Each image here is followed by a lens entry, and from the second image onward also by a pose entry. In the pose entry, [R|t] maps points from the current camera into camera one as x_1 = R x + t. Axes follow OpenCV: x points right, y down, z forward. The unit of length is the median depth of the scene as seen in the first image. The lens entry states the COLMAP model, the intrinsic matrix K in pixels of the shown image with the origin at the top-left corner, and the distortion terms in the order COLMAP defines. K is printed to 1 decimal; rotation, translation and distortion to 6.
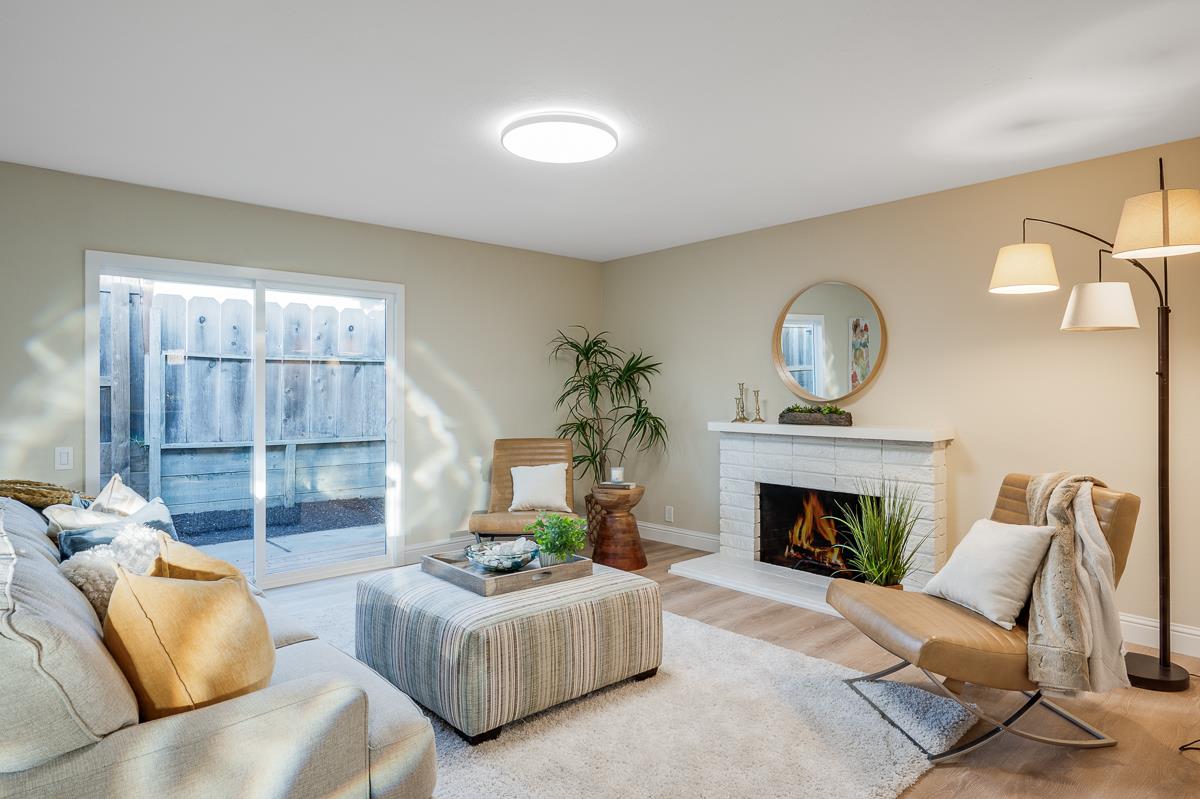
lens RADIAL K [[688.5, 0, 601.4], [0, 688.5, 392.6], [0, 0, 1]] dist [0.001268, 0.000202]
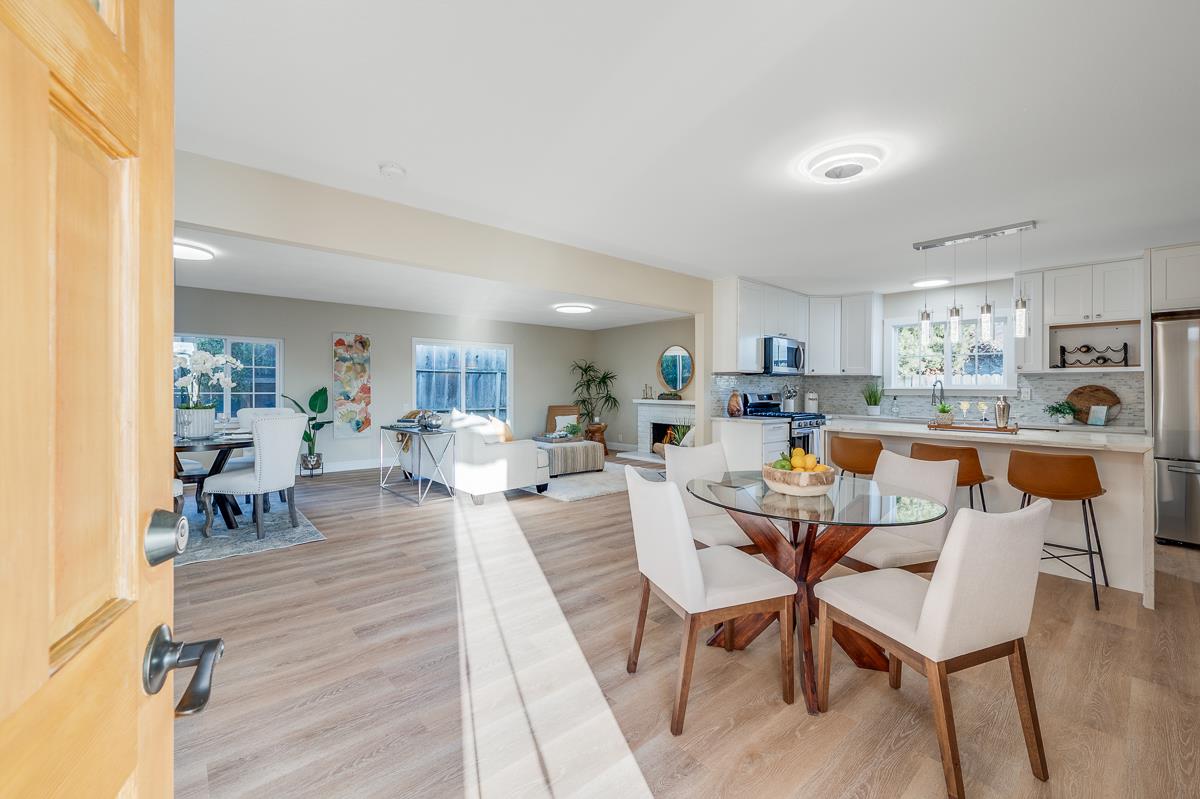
lens RADIAL K [[490.0, 0, 605.4], [0, 490.0, 389.0], [0, 0, 1]] dist [0.001475, -0.000122]
pose [[0.999970, 0.007676, -0.000878, 0.049983], [-0.007675, 0.999970, 0.001053, 0.004050], [0.000886, -0.001046, 0.999999, -0.729487]]
